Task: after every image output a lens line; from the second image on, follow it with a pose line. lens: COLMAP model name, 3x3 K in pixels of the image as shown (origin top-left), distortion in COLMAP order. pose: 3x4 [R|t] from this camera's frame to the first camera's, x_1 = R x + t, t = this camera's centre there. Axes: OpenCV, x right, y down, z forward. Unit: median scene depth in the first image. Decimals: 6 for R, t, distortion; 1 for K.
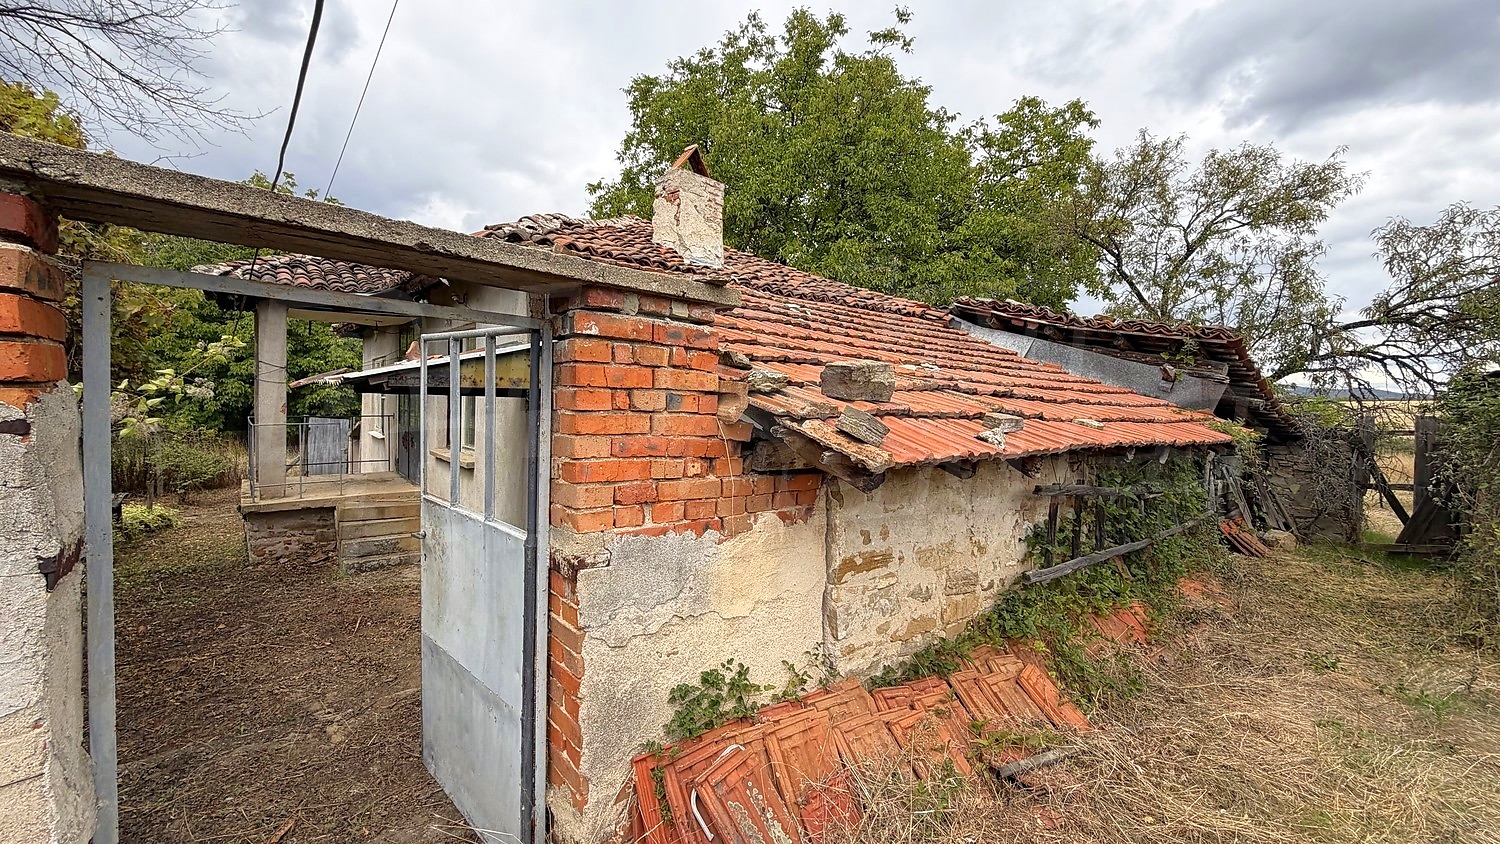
lens RADIAL K [[601.7, 0, 749.6], [0, 601.7, 420.6], [0, 0, 1]] dist [-0.000230, 0.000722]
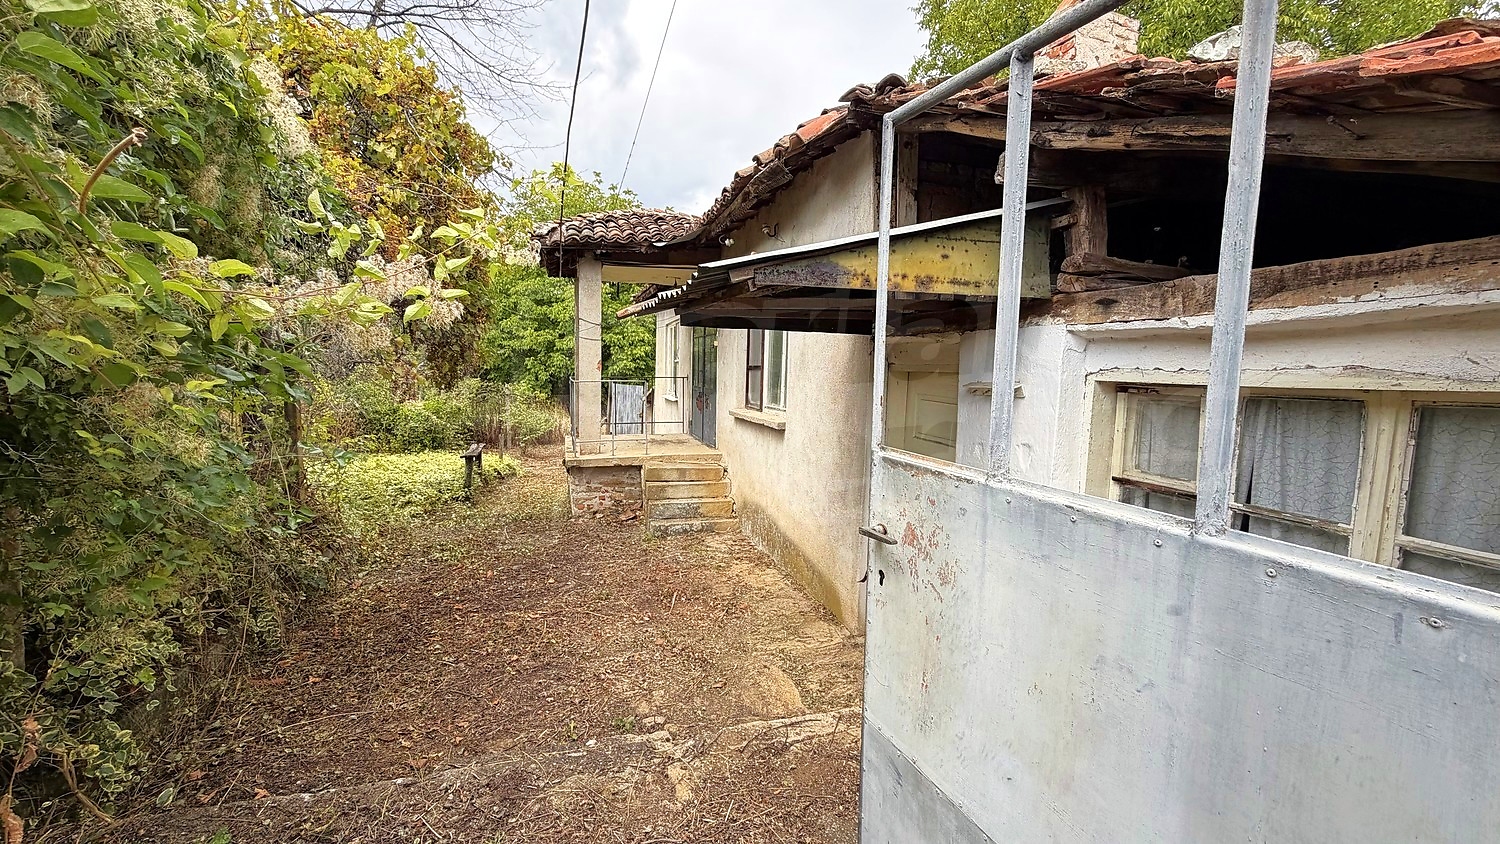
lens RADIAL K [[601.7, 0, 750.9], [0, 601.7, 420.9], [0, 0, 1]] dist [-0.000230, 0.000722]
pose [[0.921700, 0.025713, -0.387050, -0.147946], [-0.009587, 0.999006, 0.043537, 0.026053], [0.387785, -0.036417, 0.921030, 0.168007]]
